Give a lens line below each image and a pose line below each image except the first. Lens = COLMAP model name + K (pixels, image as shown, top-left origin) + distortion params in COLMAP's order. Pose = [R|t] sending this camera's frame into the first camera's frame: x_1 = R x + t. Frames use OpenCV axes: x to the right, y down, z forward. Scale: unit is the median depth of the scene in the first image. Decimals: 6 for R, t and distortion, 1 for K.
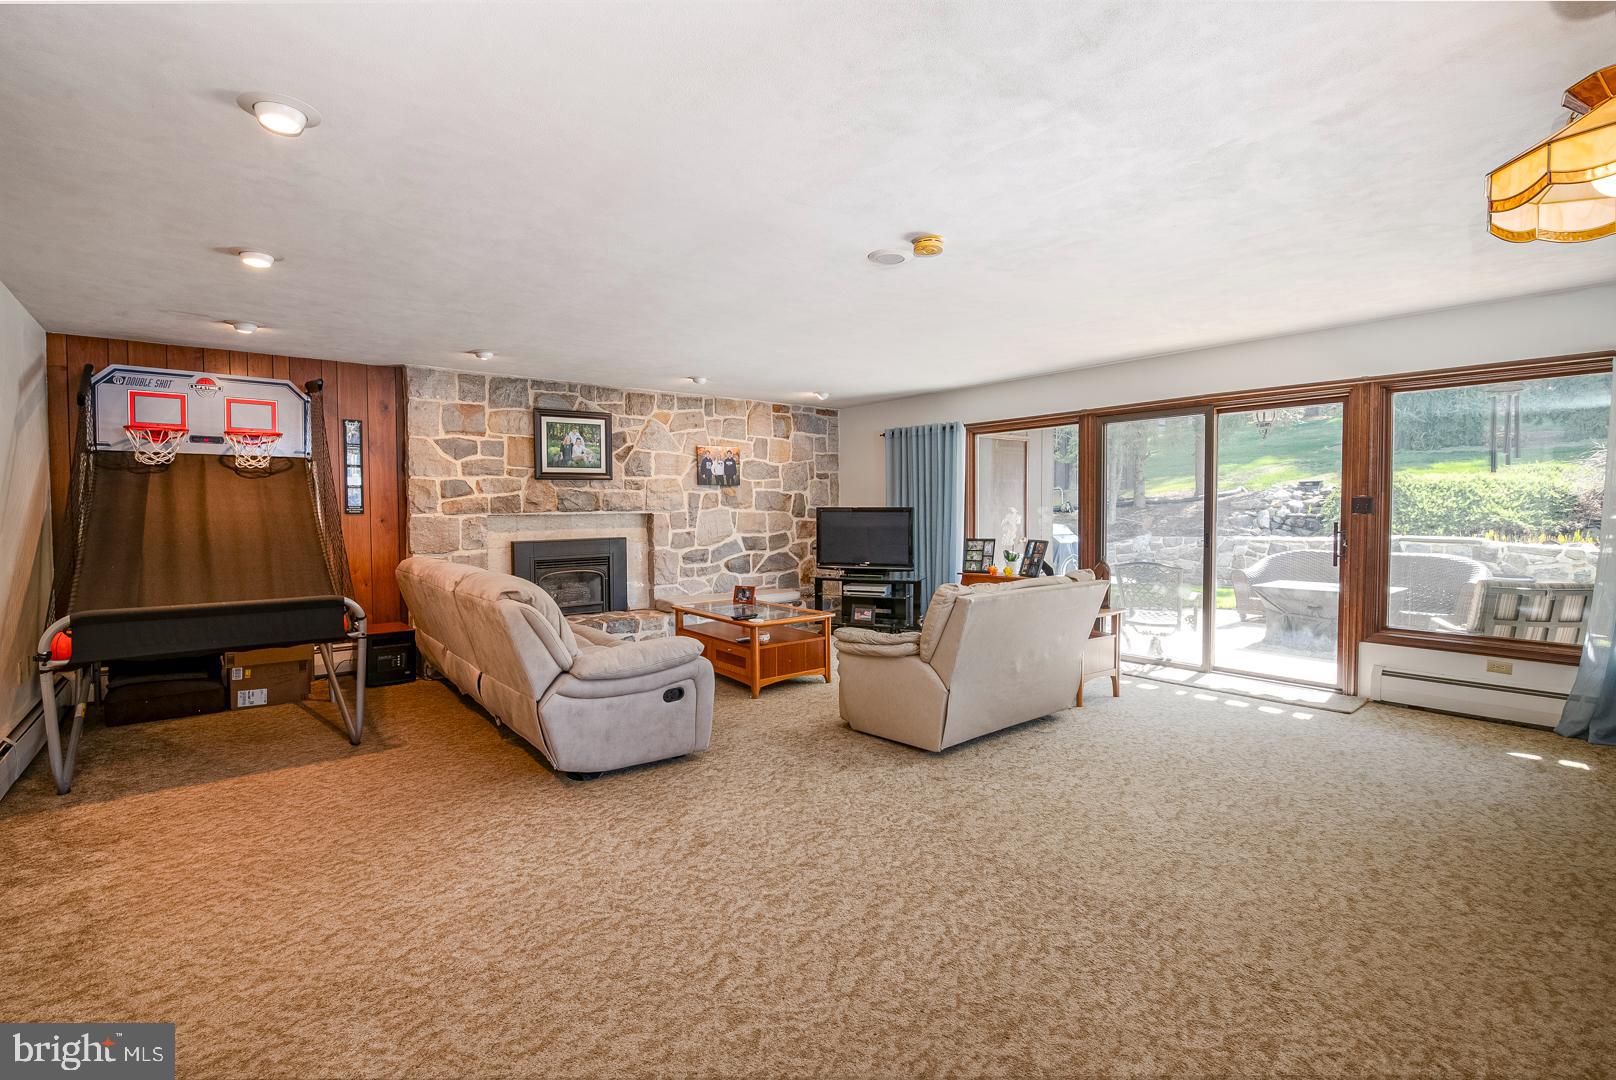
lens RADIAL K [[734.9, 0, 799.1], [0, 734.9, 532.9], [0, 0, 1]] dist [-0.006608, -0.002410]
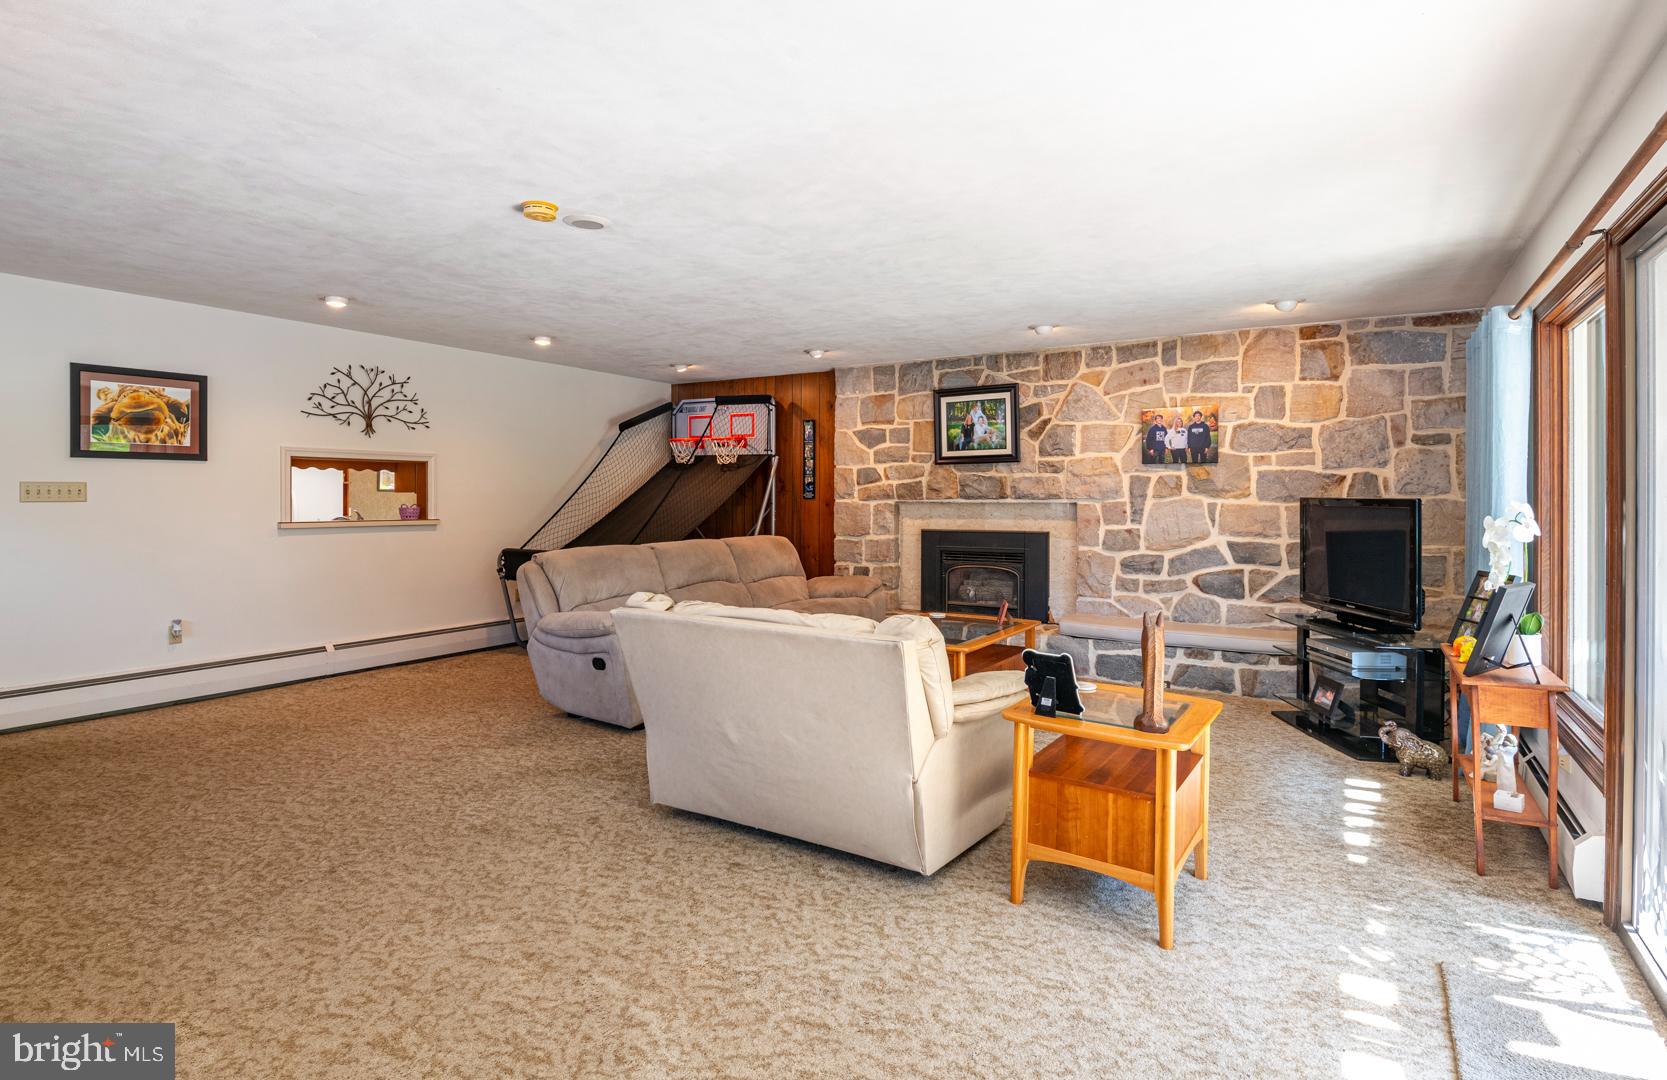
lens RADIAL K [[861.0, 0, 788.7], [0, 861.0, 500.2], [0, 0, 1]] dist [-0.000273, 0.000786]
pose [[0.309944, 0.012645, -0.950671, 0.598197], [-0.037632, 0.999291, 0.001022, -0.019883], [0.950010, 0.035459, 0.310200, 0.448638]]
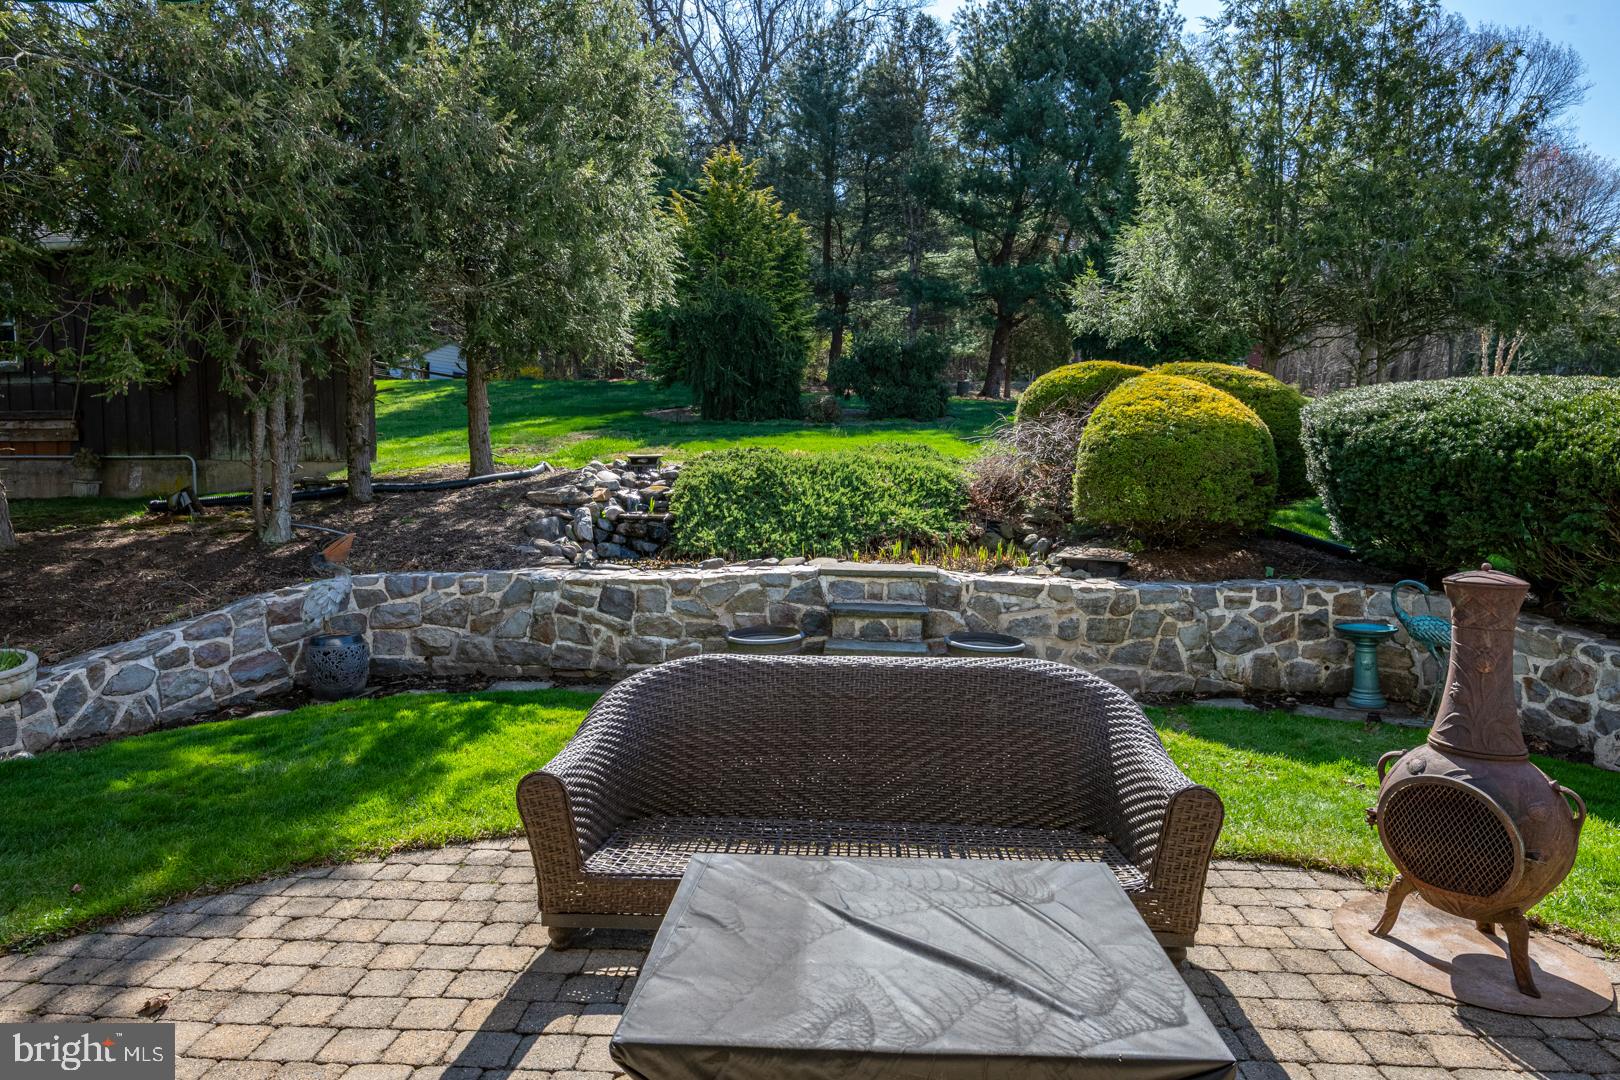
lens RADIAL K [[865.2, 0, 812.6], [0, 865.2, 539.1], [0, 0, 1]] dist [0.015716, -0.010438]
pose [[0.666583, -0.042174, 0.744237, 0.542194], [0.019106, 0.999037, 0.039501, -0.059689], [-0.745186, -0.012111, 0.666747, 0.894563]]
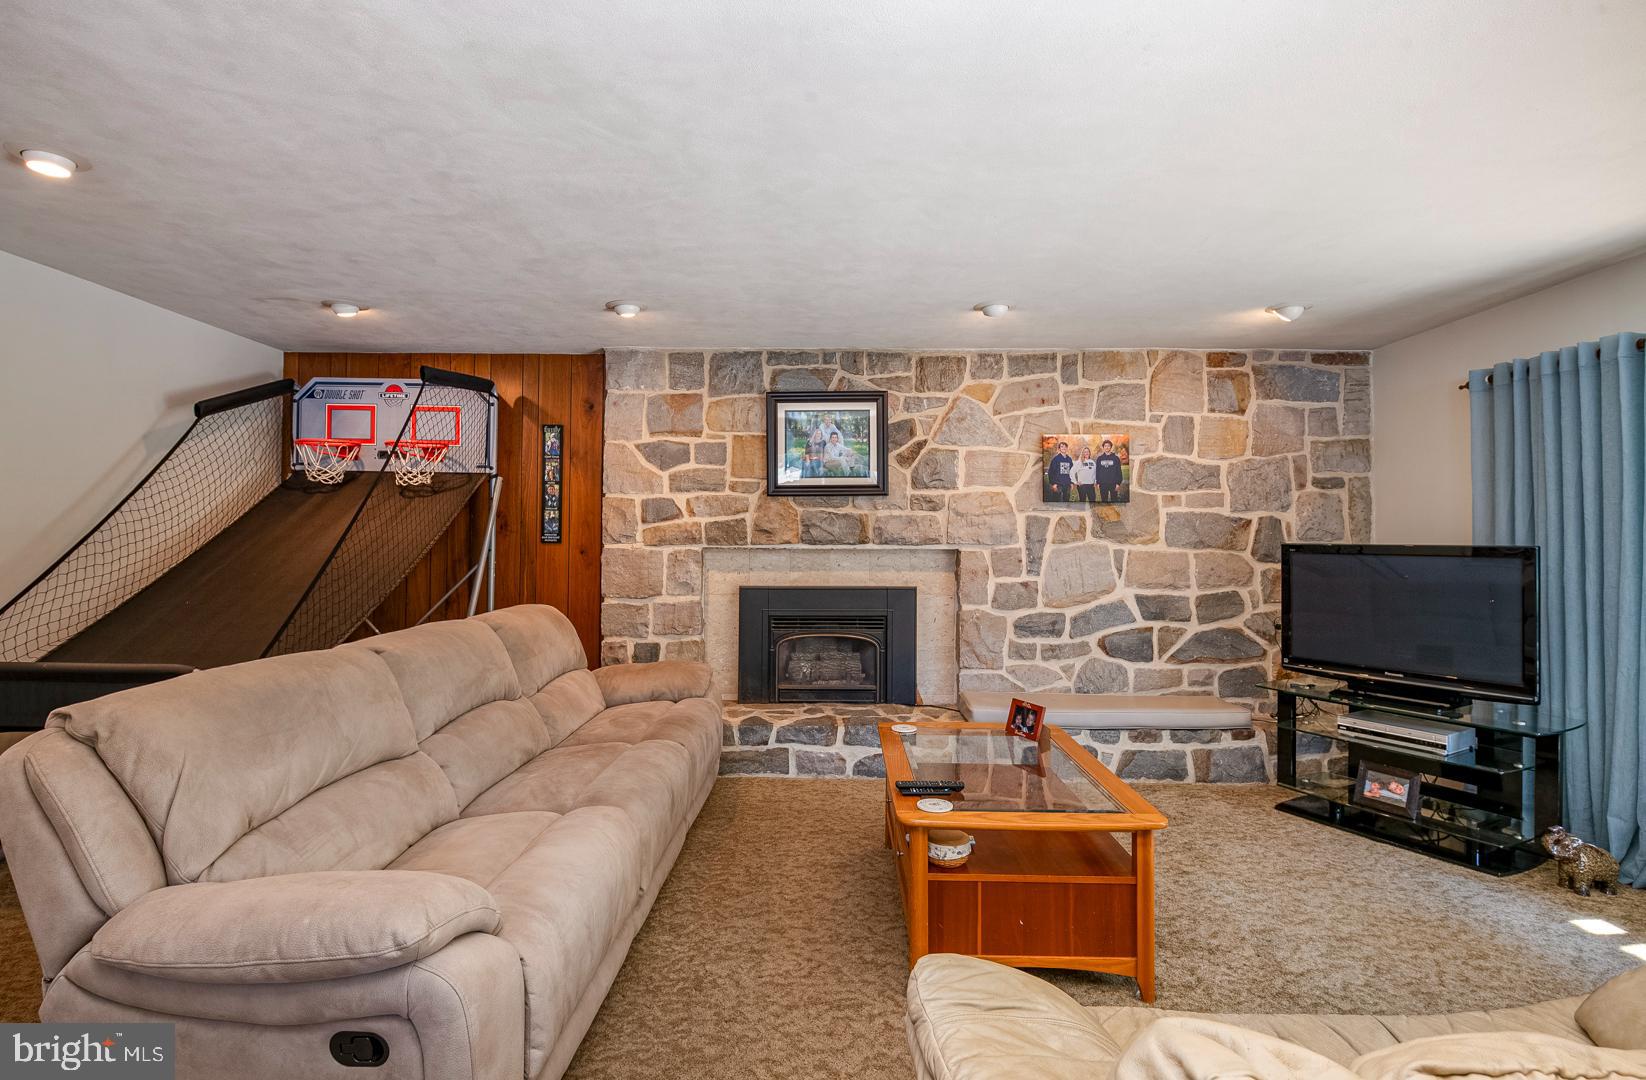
lens RADIAL K [[800.2, 0, 809.4], [0, 800.2, 524.9], [0, 0, 1]] dist [0.001156, -0.002126]
pose [[0.772514, -0.000490, -0.634998, 0.131415], [-0.034116, 0.998523, -0.042274, -0.015398], [0.634081, 0.054321, 0.771356, 0.427767]]
